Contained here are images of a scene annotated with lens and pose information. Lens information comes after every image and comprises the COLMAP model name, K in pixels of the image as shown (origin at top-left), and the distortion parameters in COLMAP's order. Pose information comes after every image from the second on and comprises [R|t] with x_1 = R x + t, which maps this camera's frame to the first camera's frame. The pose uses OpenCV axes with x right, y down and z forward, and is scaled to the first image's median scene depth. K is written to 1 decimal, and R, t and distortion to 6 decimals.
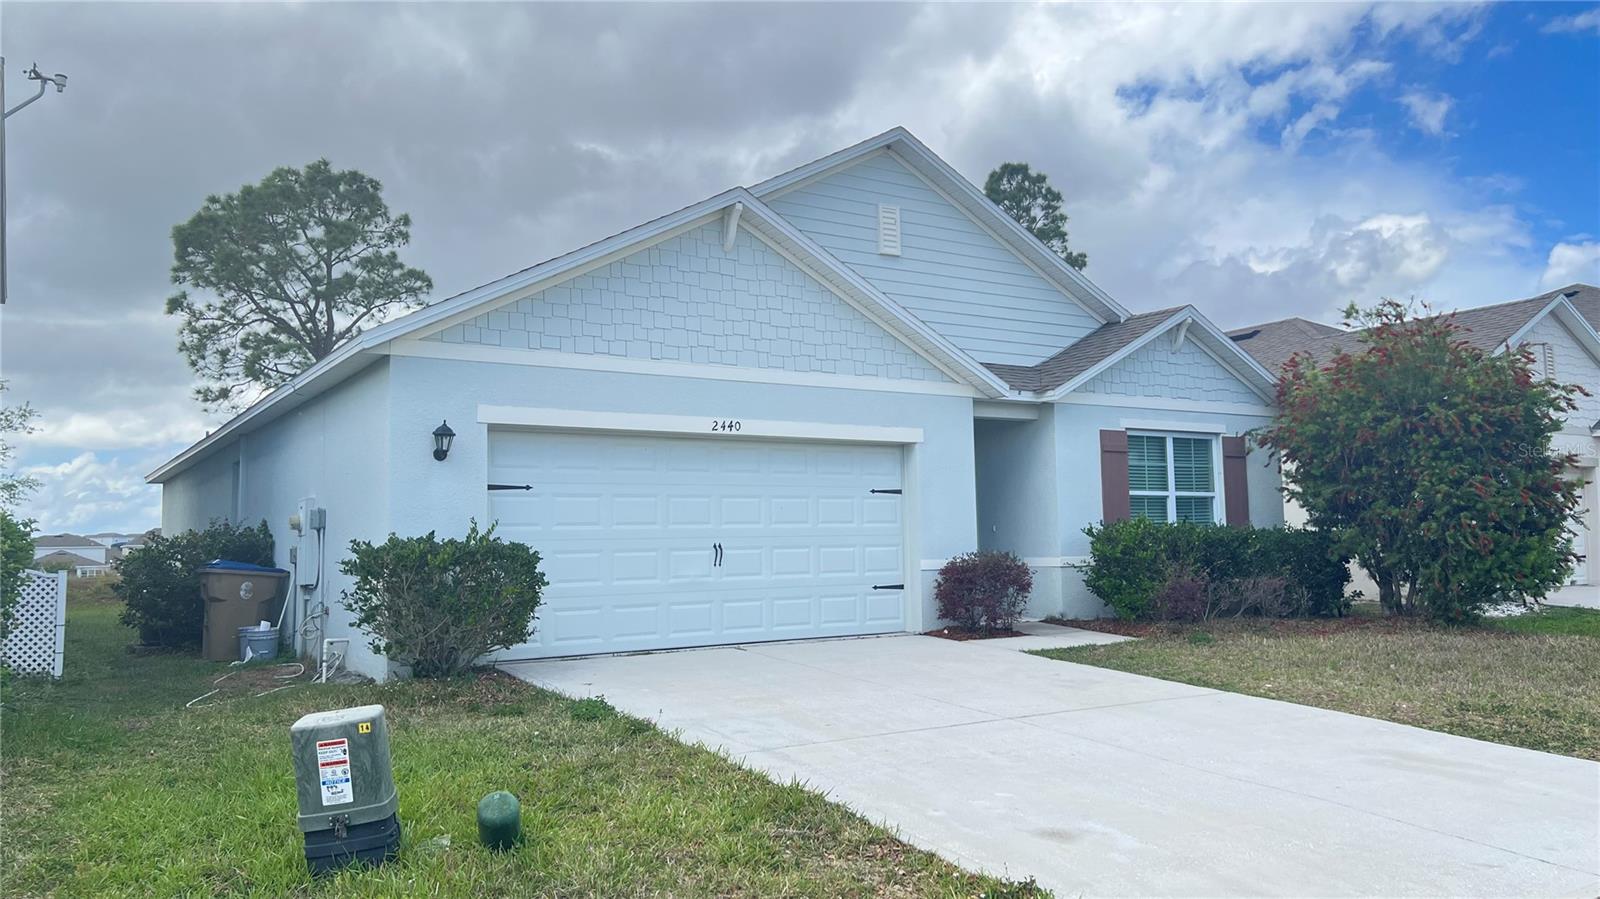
lens RADIAL K [[1203.2, 0, 812.6], [0, 1203.2, 454.4], [0, 0, 1]] dist [0.046813, -0.042554]
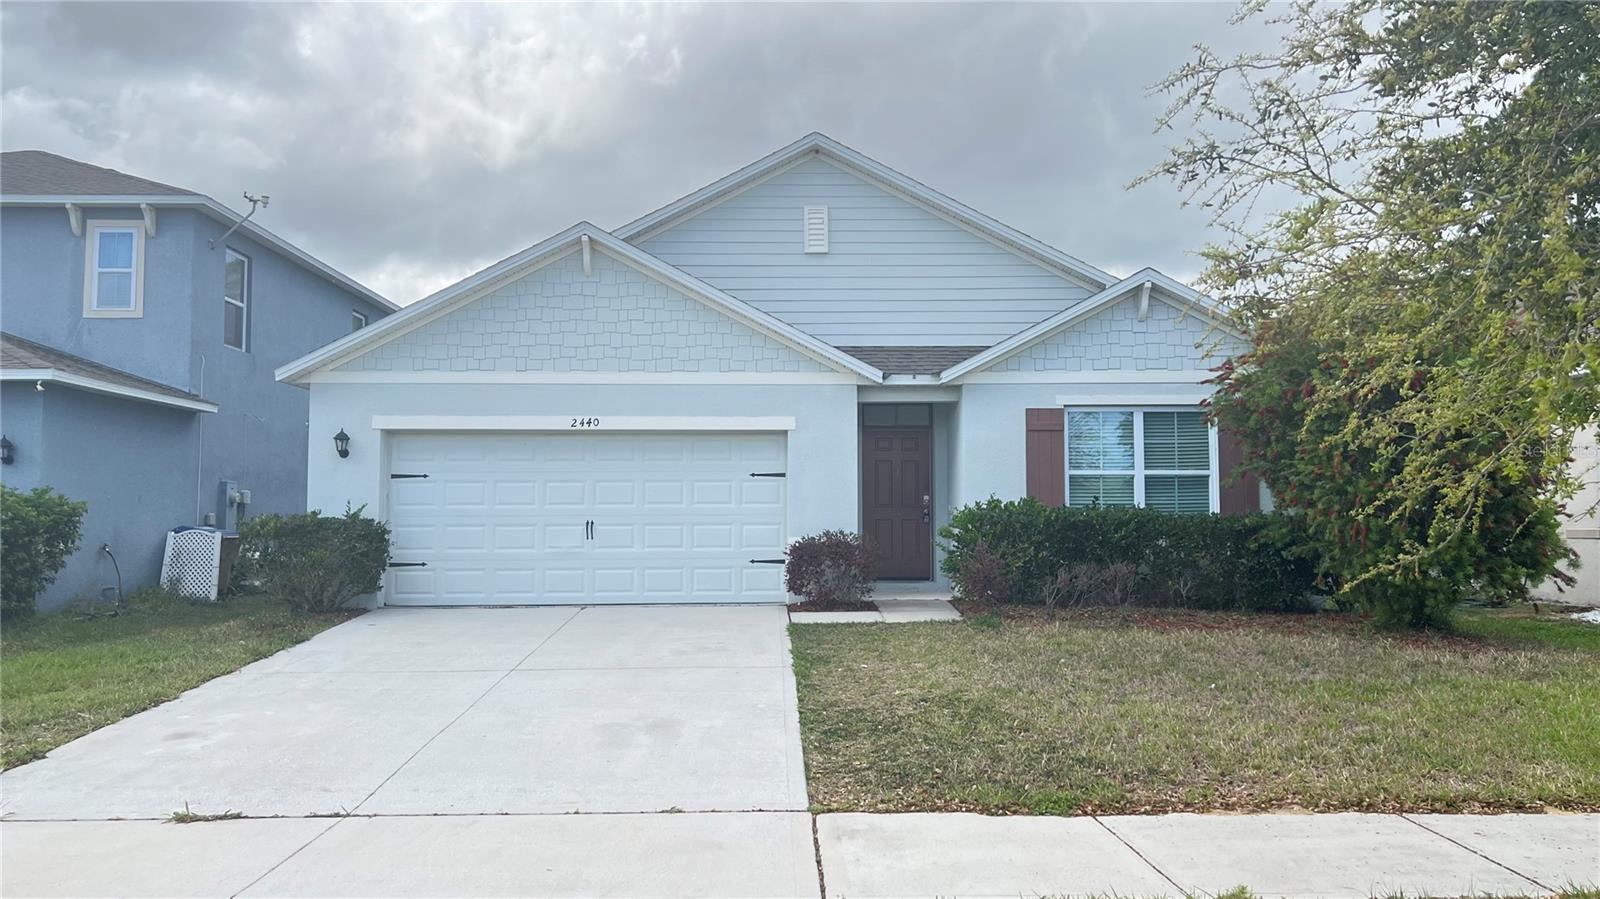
lens RADIAL K [[1203.2, 0, 810.3], [0, 1203.2, 446.1], [0, 0, 1]] dist [0.046813, -0.042554]
pose [[0.845341, -0.016564, -0.533970, 0.705502], [0.028446, 0.999497, 0.014030, -0.009940], [0.533469, -0.027049, 0.845387, 0.097785]]
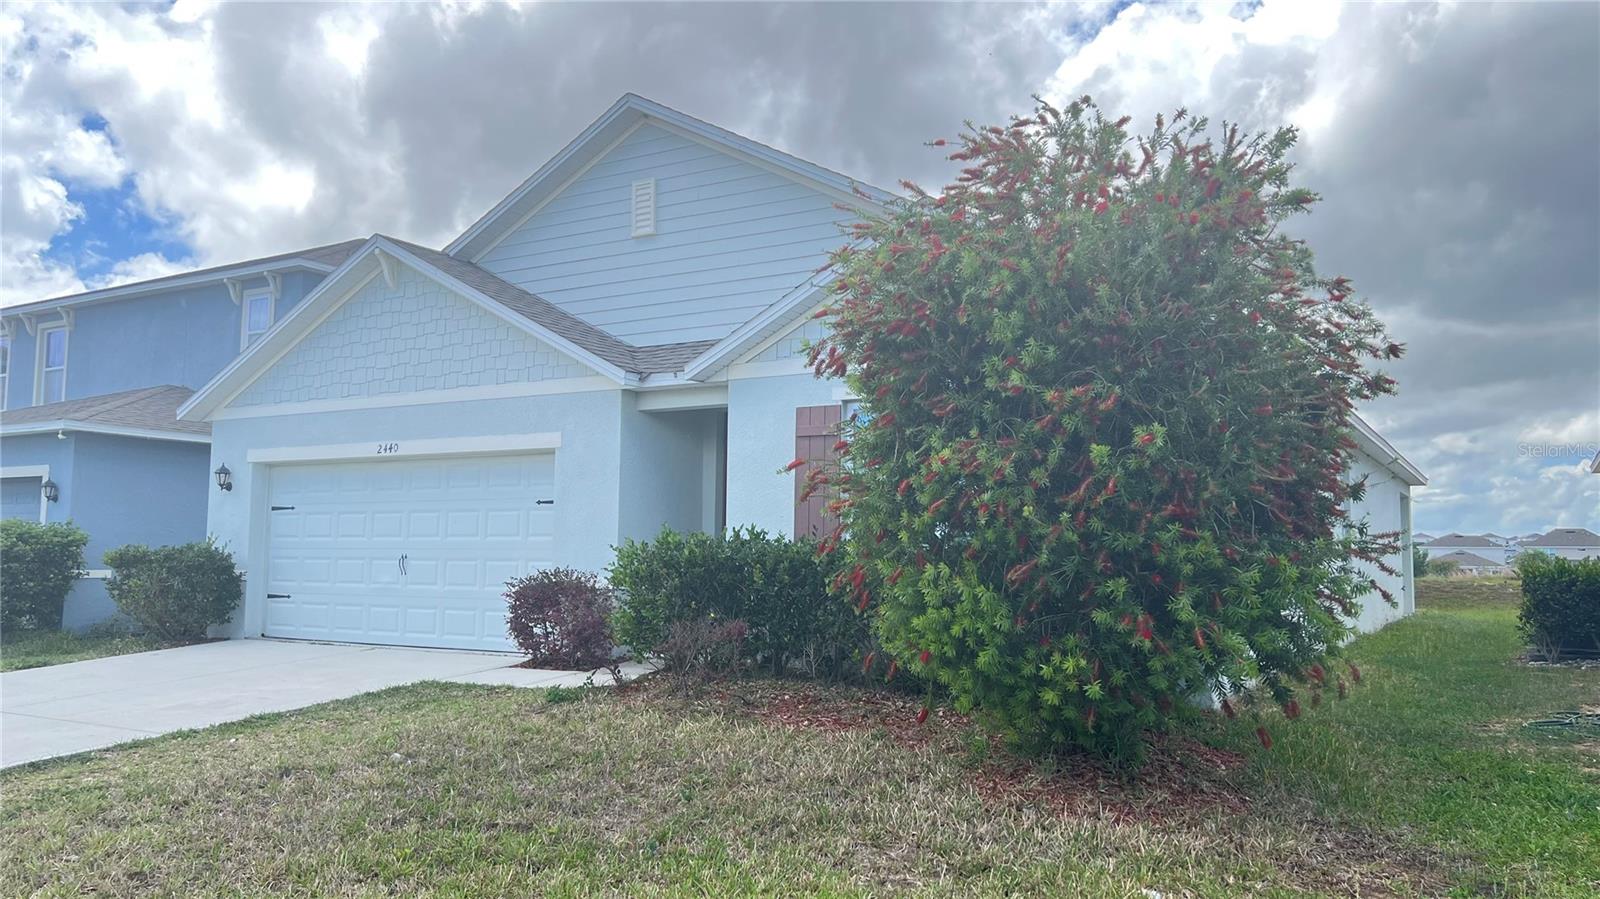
lens RADIAL K [[1203.2, 0, 802.4], [0, 1203.2, 452.1], [0, 0, 1]] dist [0.046813, -0.042554]
pose [[0.435656, -0.055623, -0.898393, 1.023609], [0.053855, 0.997912, -0.035669, 0.037361], [0.898501, -0.032843, 0.437742, 0.795386]]
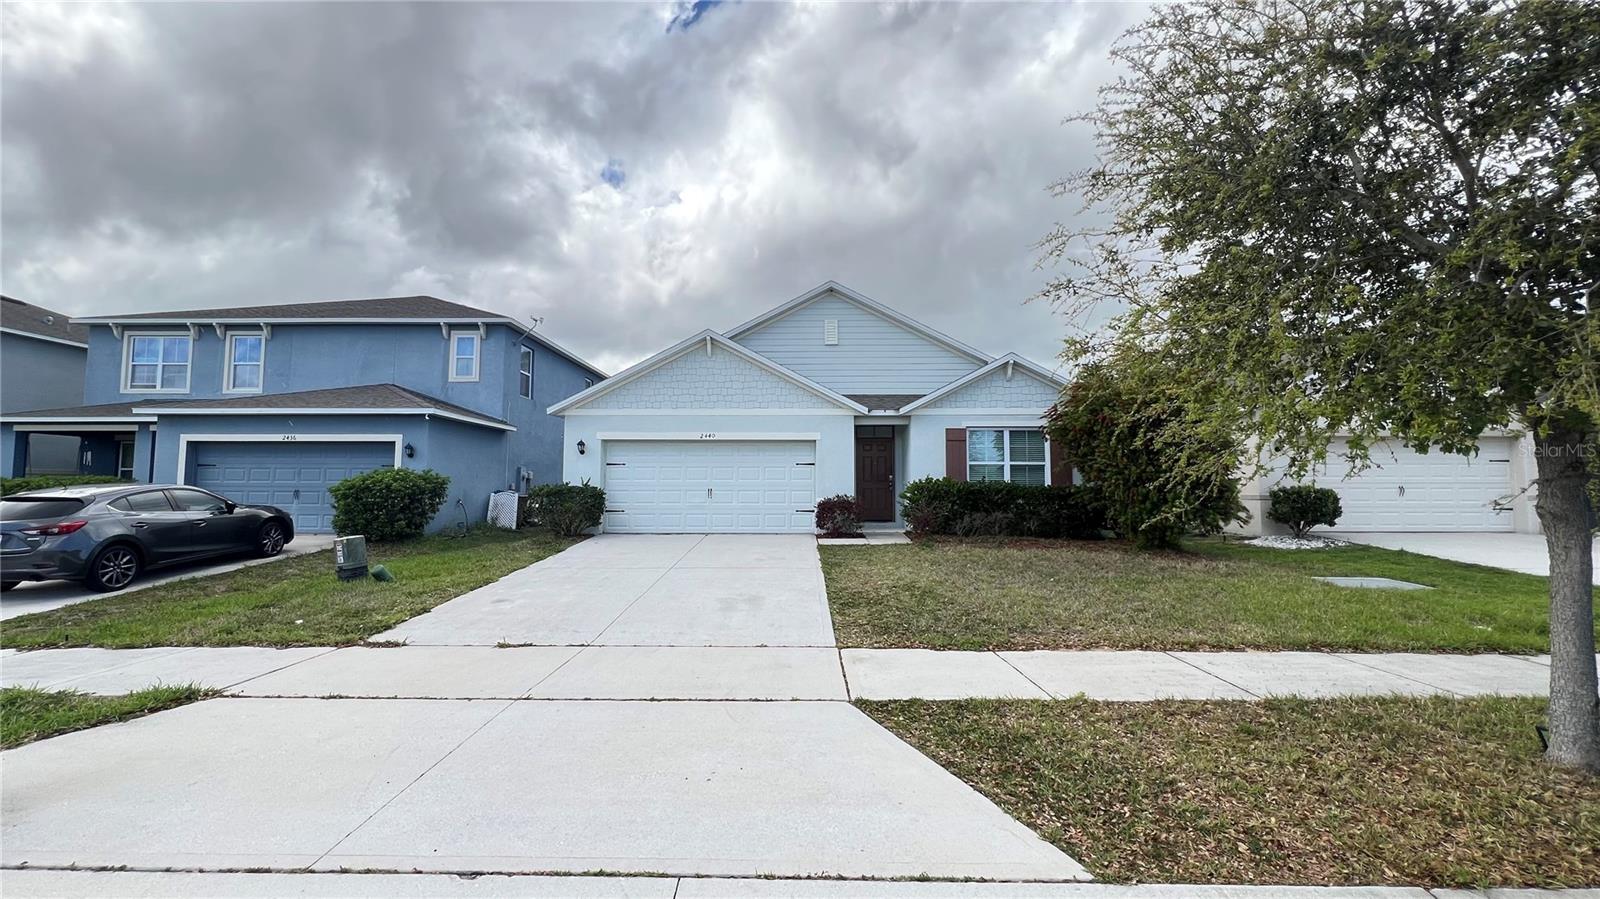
lens RADIAL K [[639.1, 0, 797.7], [0, 639.1, 443.8], [0, 0, 1]] dist [-0.000903, 0.000631]
pose [[0.825869, -0.020519, -0.563488, 0.685189], [0.027773, 0.999605, 0.004306, -0.008718], [0.563177, -0.019206, 0.826113, 0.103421]]
